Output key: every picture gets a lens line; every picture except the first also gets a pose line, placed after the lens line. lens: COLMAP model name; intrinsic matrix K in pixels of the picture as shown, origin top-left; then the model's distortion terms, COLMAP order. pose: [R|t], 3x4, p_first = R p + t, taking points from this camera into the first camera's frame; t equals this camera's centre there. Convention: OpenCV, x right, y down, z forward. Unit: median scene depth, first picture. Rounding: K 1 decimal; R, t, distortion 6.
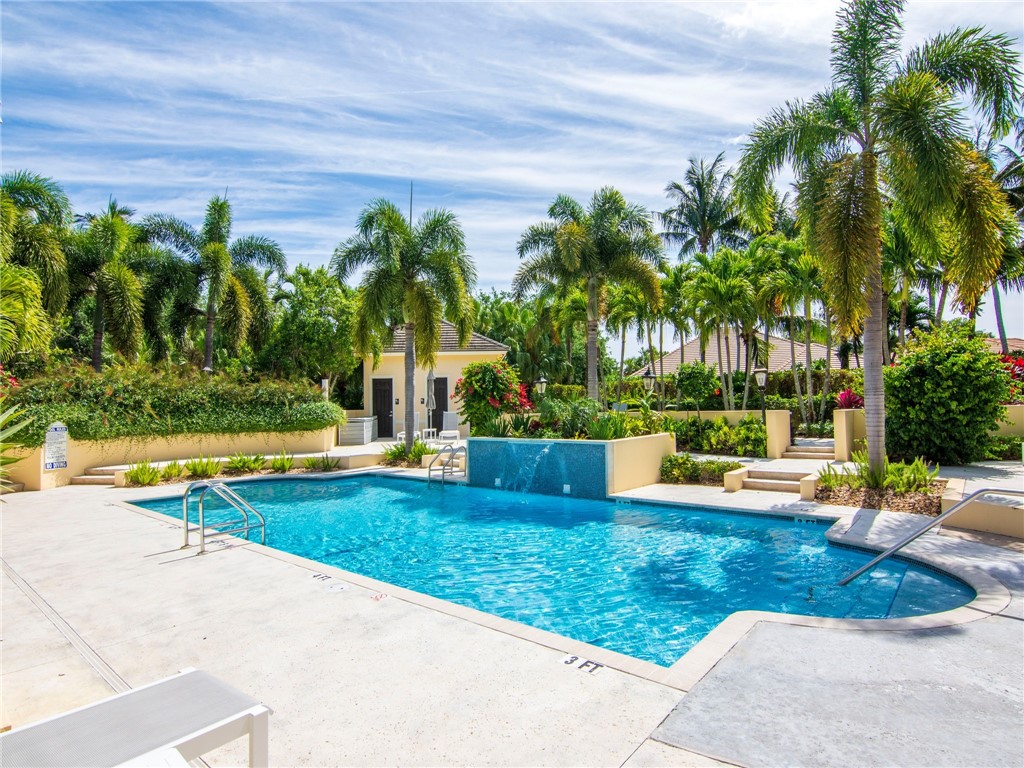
lens RADIAL K [[557.9, 0, 519.6], [0, 557.9, 342.4], [0, 0, 1]] dist [-0.004965, -0.008281]
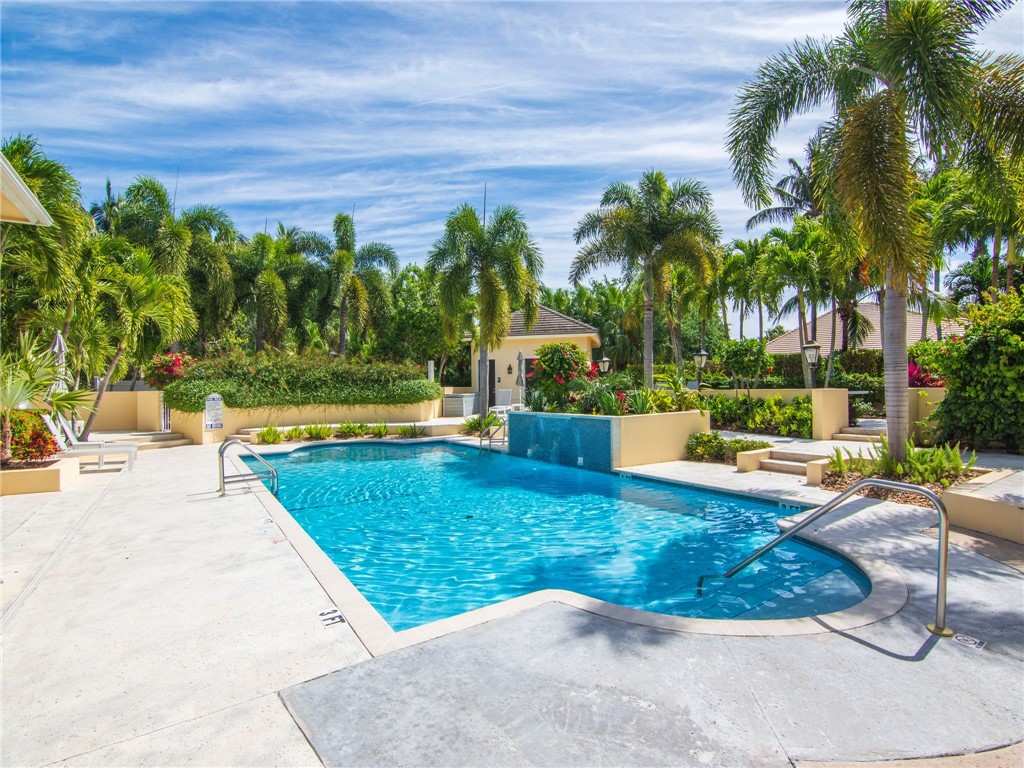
lens RADIAL K [[504.2, 0, 519.3], [0, 504.2, 345.3], [0, 0, 1]] dist [-0.009469, -0.004212]
pose [[0.959393, -0.016899, -0.281567, 0.173373], [0.026561, 0.999181, 0.030534, 0.009016], [0.280820, -0.036773, 0.959056, 0.046952]]
